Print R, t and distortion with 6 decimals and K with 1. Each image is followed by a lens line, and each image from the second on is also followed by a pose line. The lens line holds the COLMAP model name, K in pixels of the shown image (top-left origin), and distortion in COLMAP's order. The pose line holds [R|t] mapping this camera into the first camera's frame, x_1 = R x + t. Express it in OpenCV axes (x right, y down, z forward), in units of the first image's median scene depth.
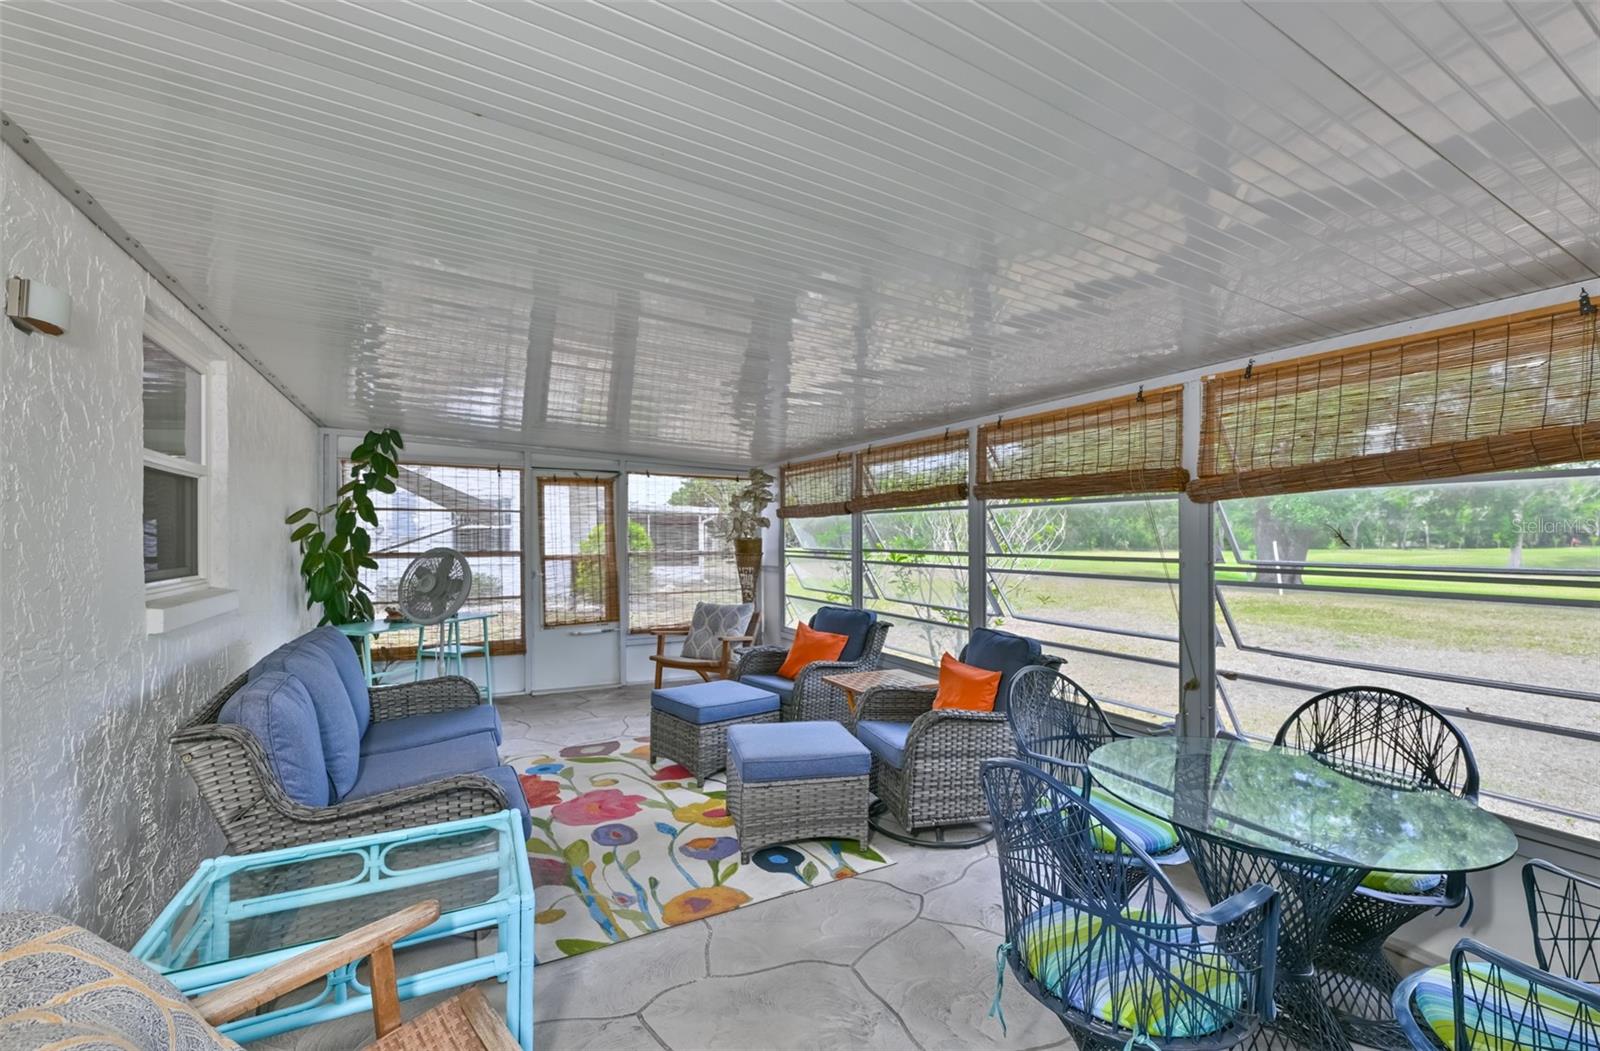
lens RADIAL K [[661.9, 0, 804.5], [0, 661.9, 526.6], [0, 0, 1]] dist [-0.000392, 0.000094]
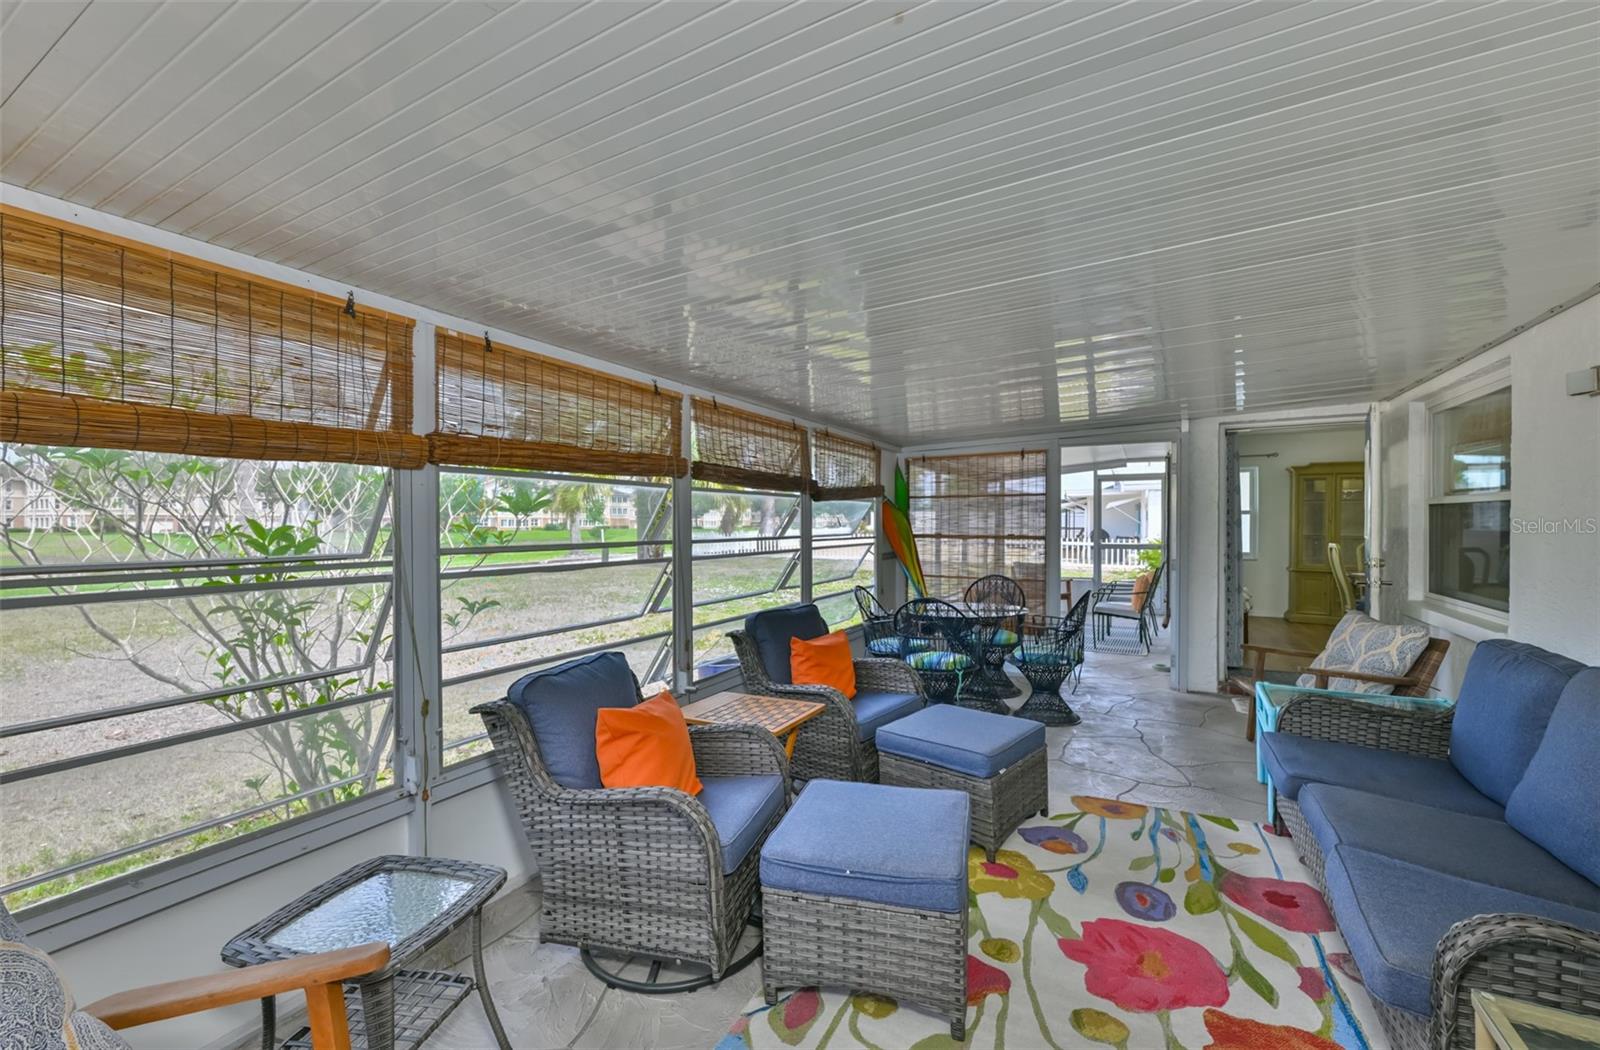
lens RADIAL K [[661.9, 0, 805.9], [0, 661.9, 526.1], [0, 0, 1]] dist [-0.000392, 0.000094]
pose [[-0.556029, -0.003907, 0.831153, -0.713398], [-0.000579, 0.999991, 0.004314, 0.020753], [-0.831162, 0.001917, -0.556026, 1.769177]]
